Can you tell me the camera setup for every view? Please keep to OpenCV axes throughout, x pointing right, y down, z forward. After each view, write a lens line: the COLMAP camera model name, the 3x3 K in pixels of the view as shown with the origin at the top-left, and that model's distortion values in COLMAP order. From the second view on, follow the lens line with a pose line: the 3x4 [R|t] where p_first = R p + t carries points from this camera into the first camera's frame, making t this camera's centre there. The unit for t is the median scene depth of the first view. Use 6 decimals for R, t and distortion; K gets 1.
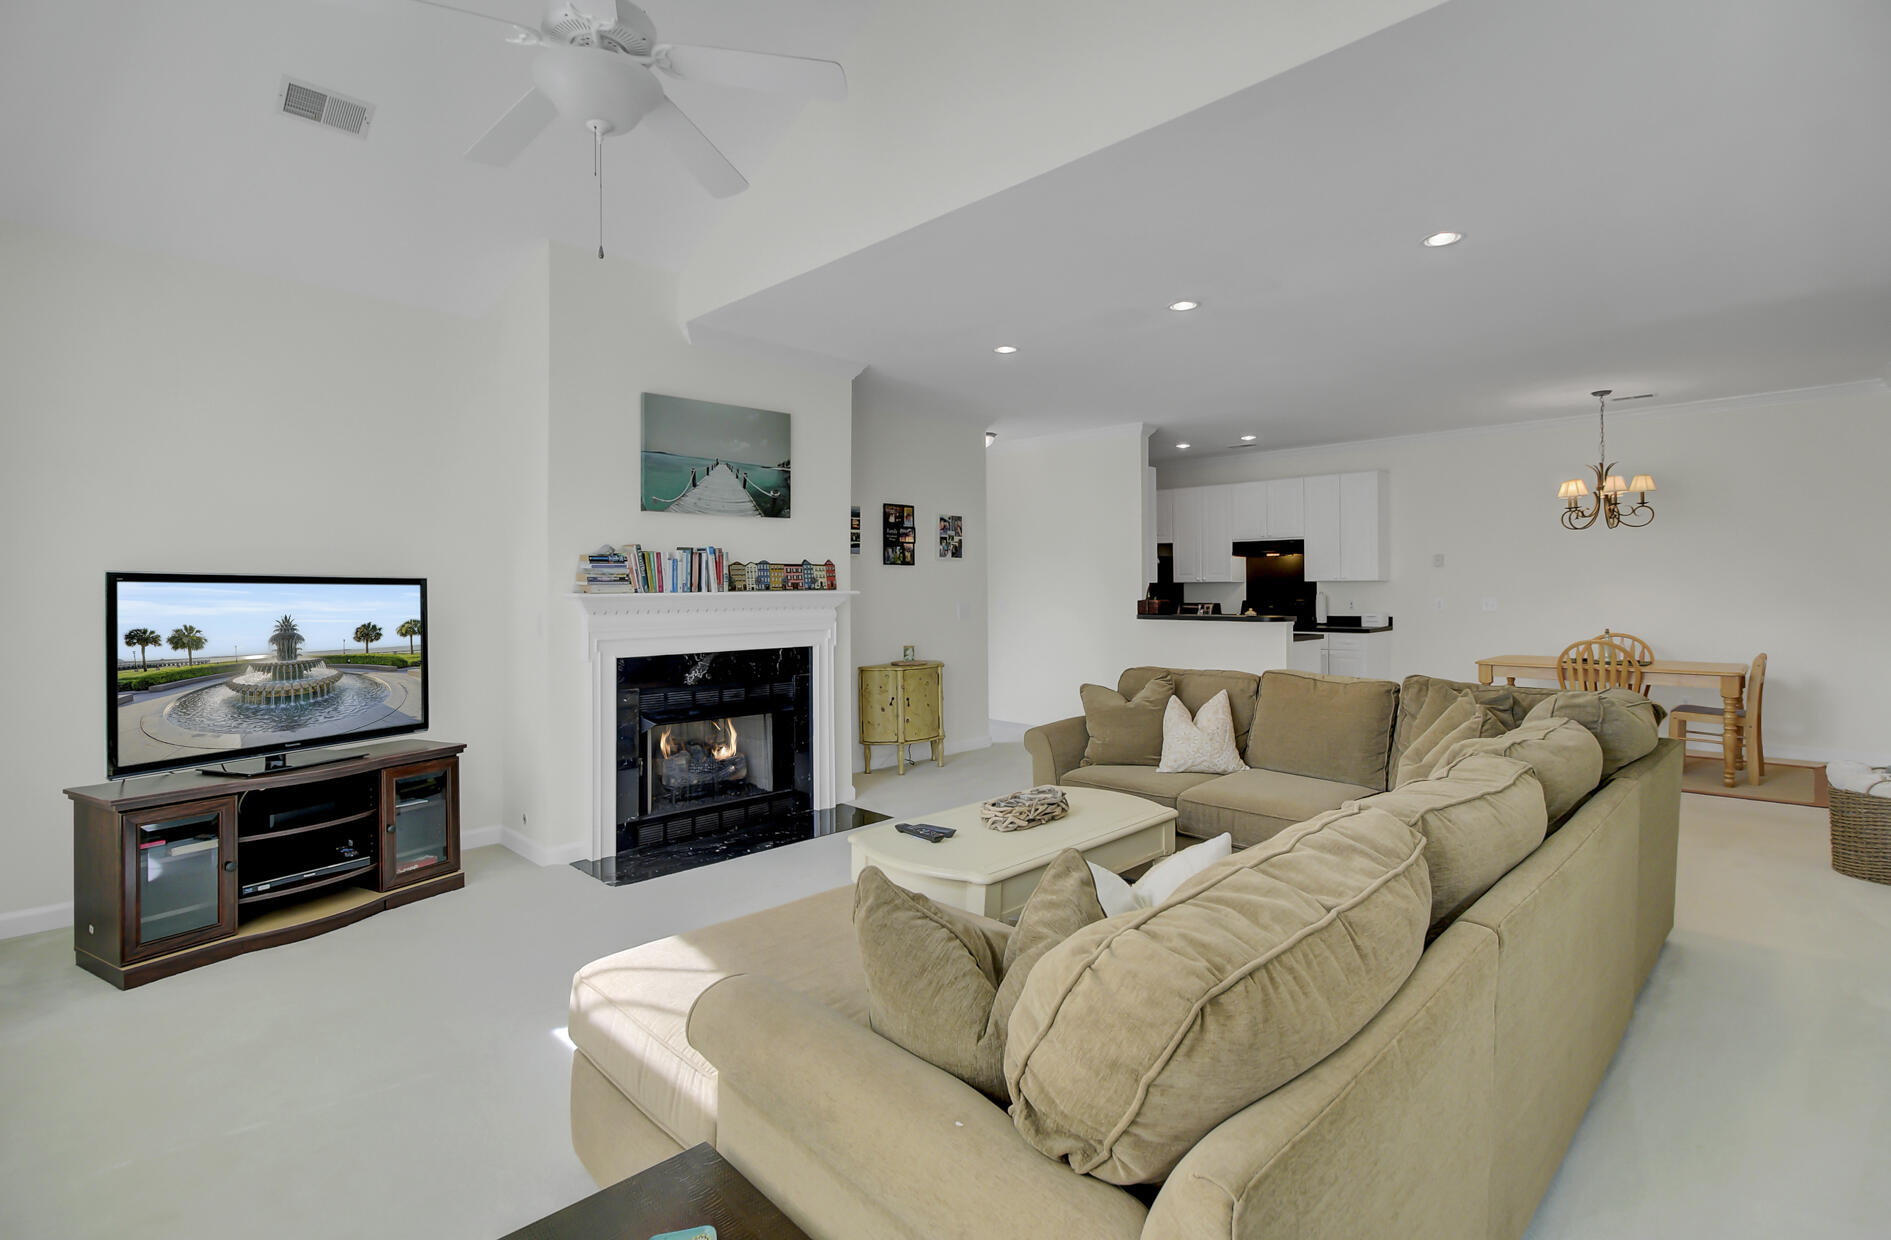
lens RADIAL K [[888.3, 0, 939.1], [0, 888.3, 614.4], [0, 0, 1]] dist [-0.002077, 0.000199]
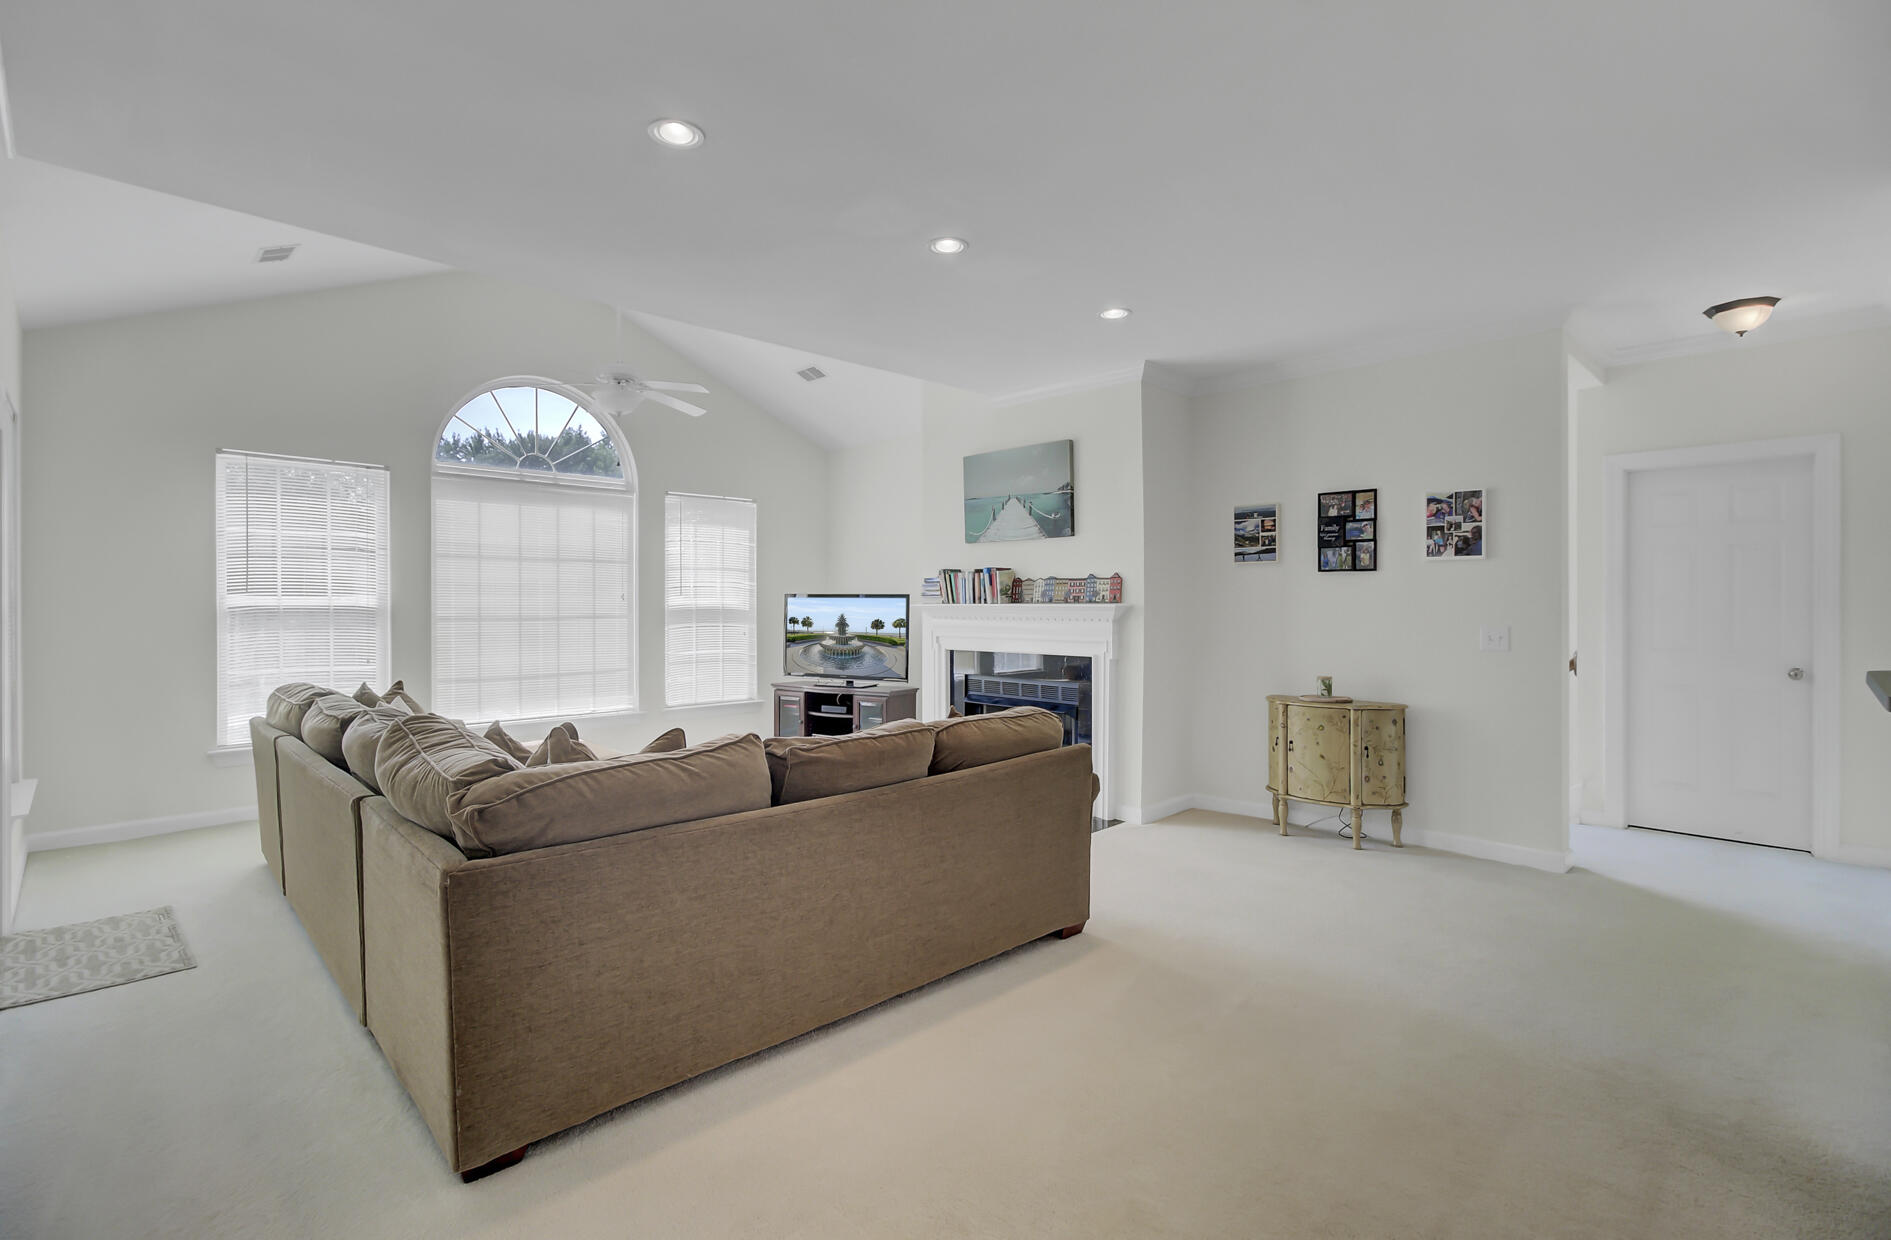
lens RADIAL K [[888.3, 0, 939.1], [0, 888.3, 614.4], [0, 0, 1]] dist [-0.002077, 0.000199]
pose [[-0.000684, 0.014852, -0.999889, 1.000843], [-0.034516, 0.999294, 0.014867, -0.026528], [0.999404, 0.034523, -0.000171, 0.933731]]
